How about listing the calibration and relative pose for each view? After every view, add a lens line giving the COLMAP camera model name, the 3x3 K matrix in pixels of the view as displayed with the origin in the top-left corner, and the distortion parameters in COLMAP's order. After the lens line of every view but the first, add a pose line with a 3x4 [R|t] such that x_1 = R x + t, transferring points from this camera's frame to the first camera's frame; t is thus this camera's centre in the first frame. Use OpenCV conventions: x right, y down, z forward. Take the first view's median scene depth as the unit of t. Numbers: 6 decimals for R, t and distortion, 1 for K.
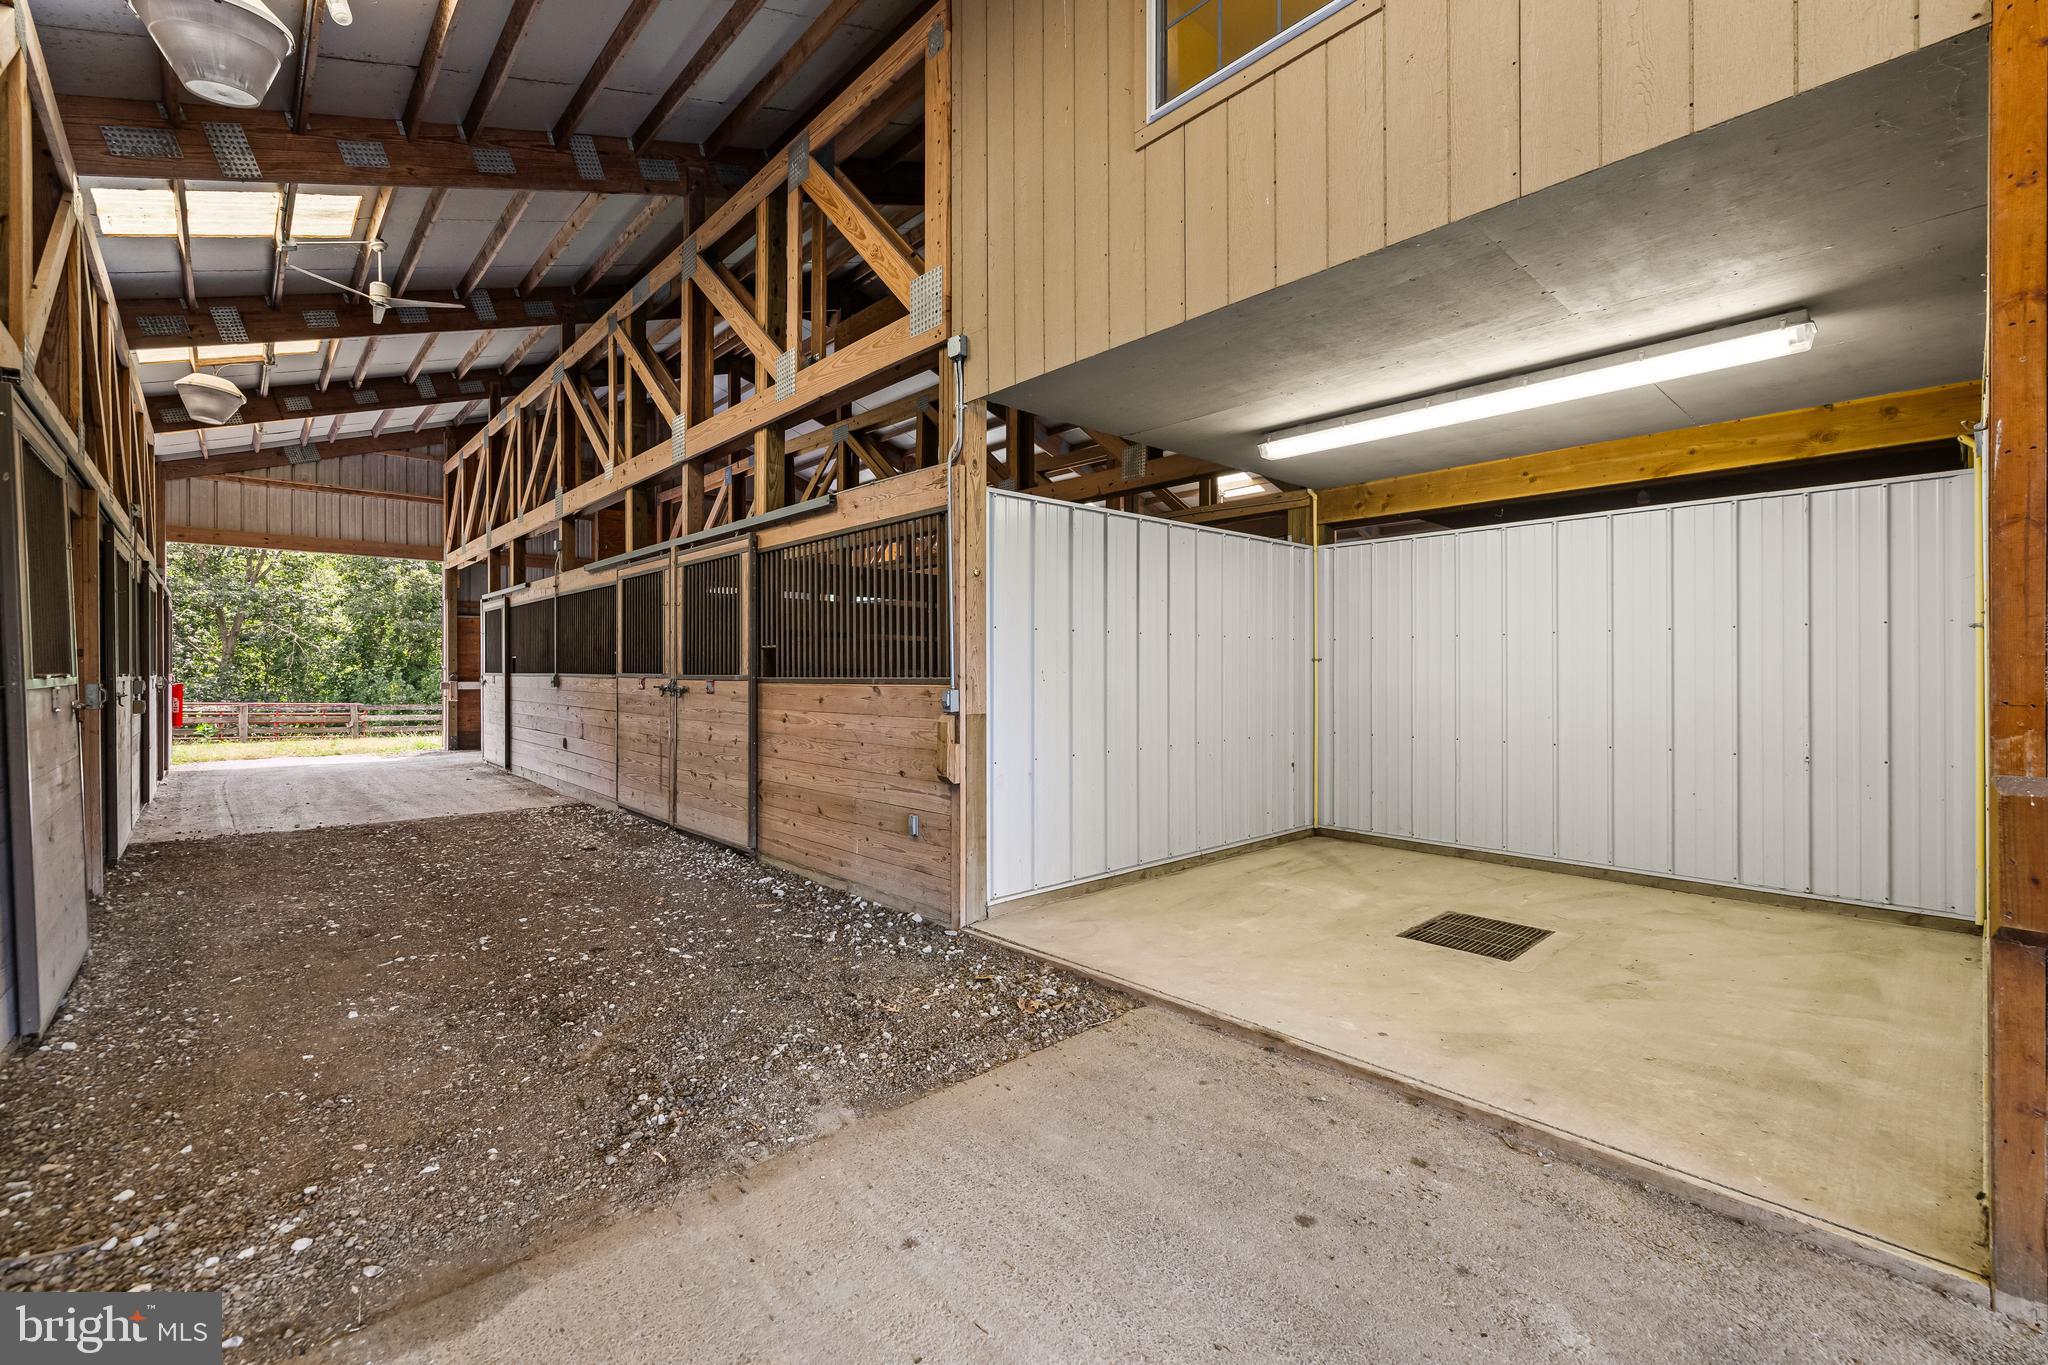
lens RADIAL K [[874.0, 0, 1028.8], [0, 874.0, 679.3], [0, 0, 1]] dist [0.004992, -0.000857]
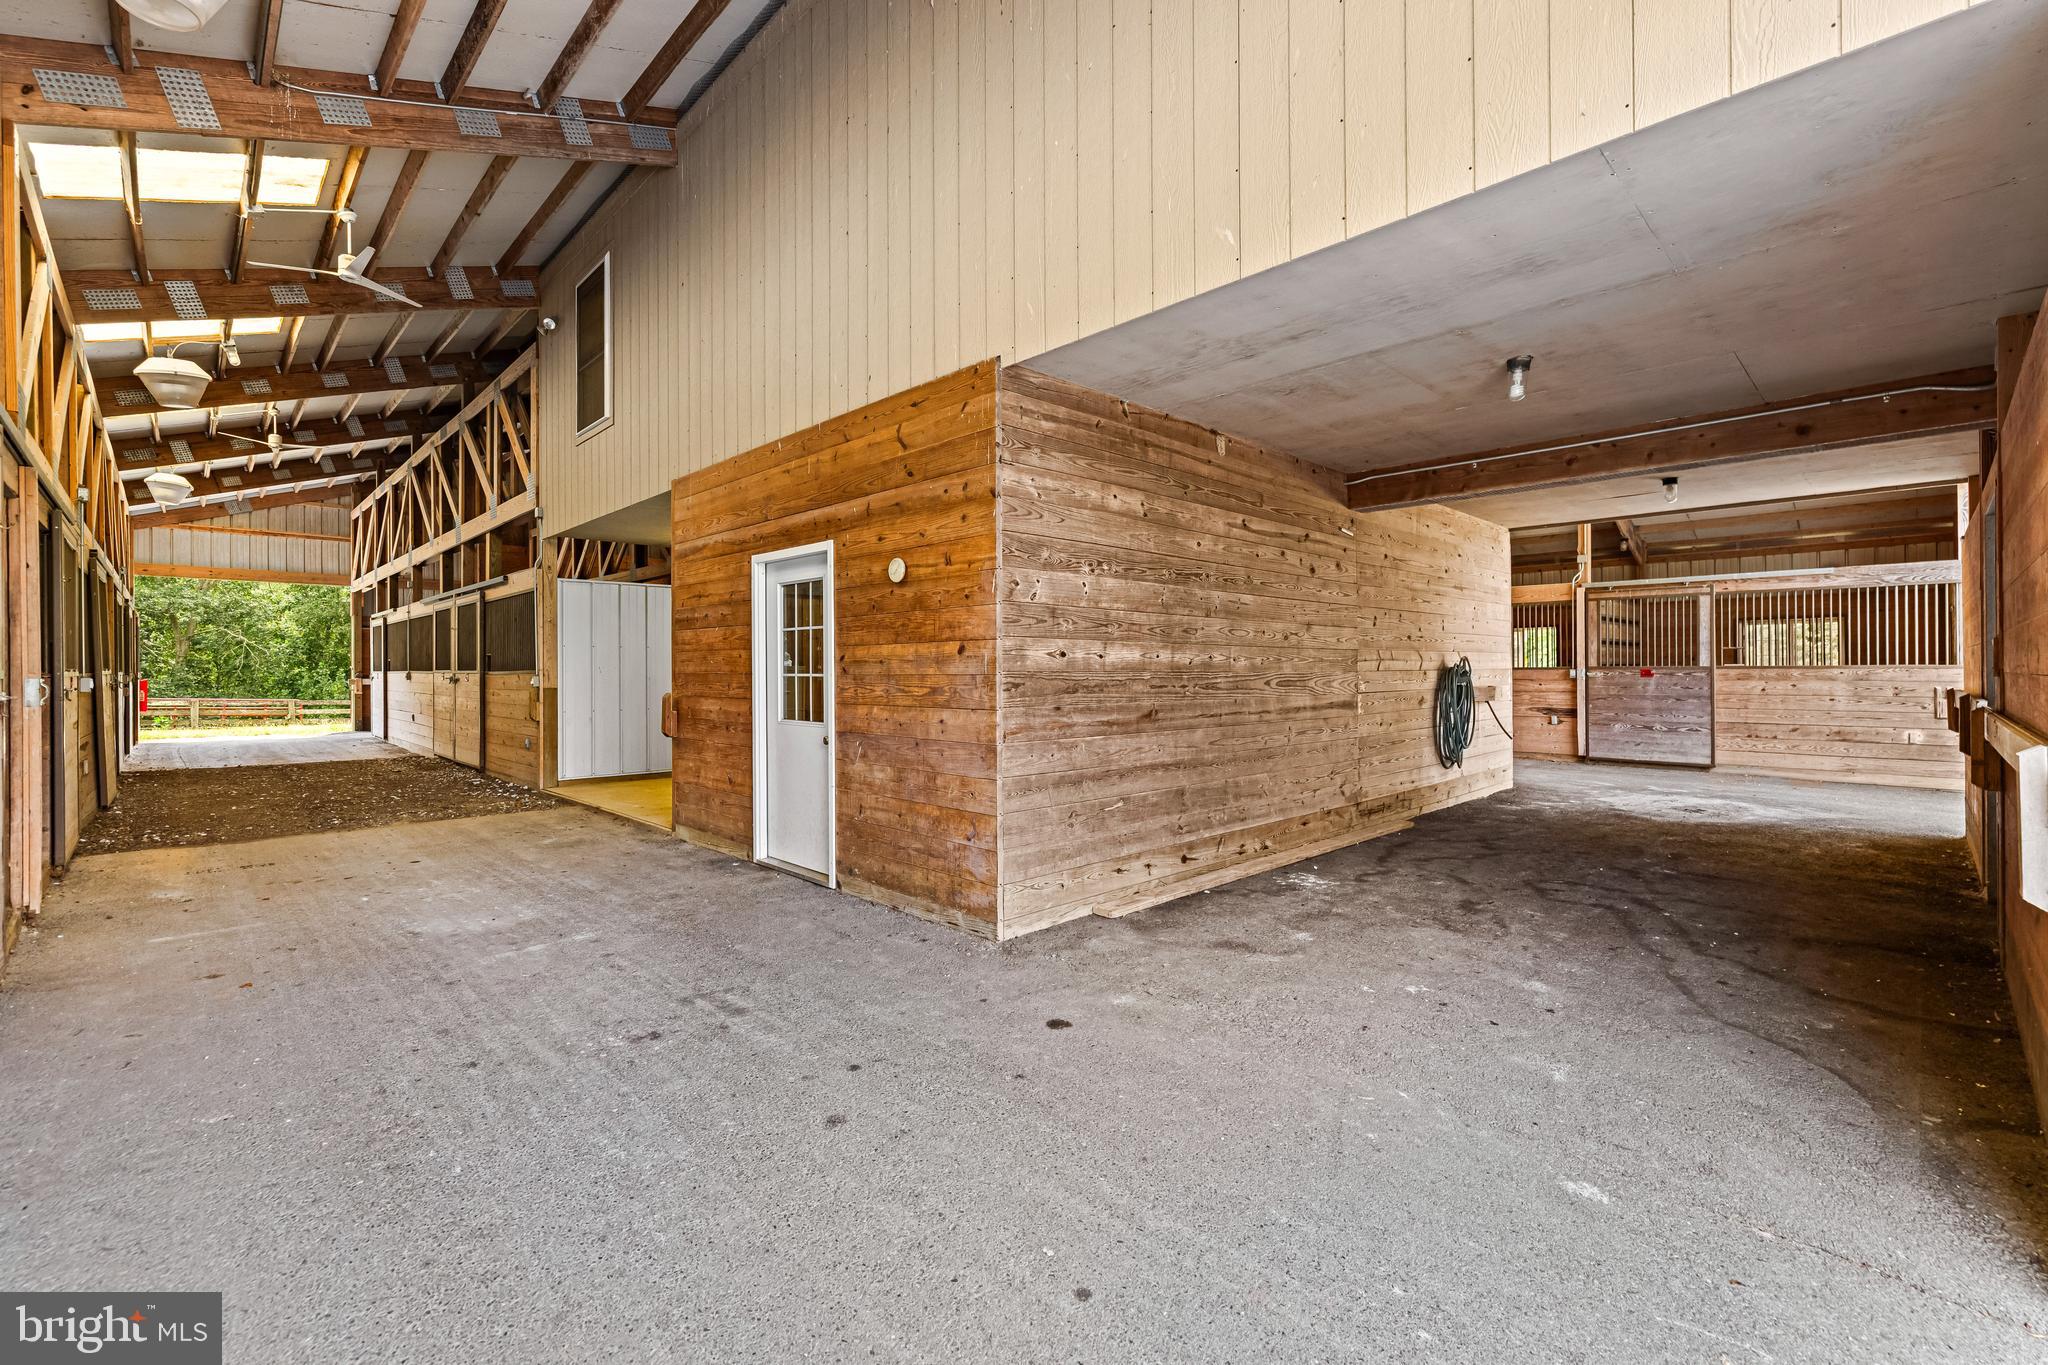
lens RADIAL K [[874.0, 0, 1024.6], [0, 874.0, 673.9], [0, 0, 1]] dist [0.004992, -0.000857]
pose [[0.999657, -0.005947, 0.025515, 0.347673], [0.006030, 0.999977, -0.003174, 0.006883], [-0.025495, 0.003327, 0.999669, -0.380514]]
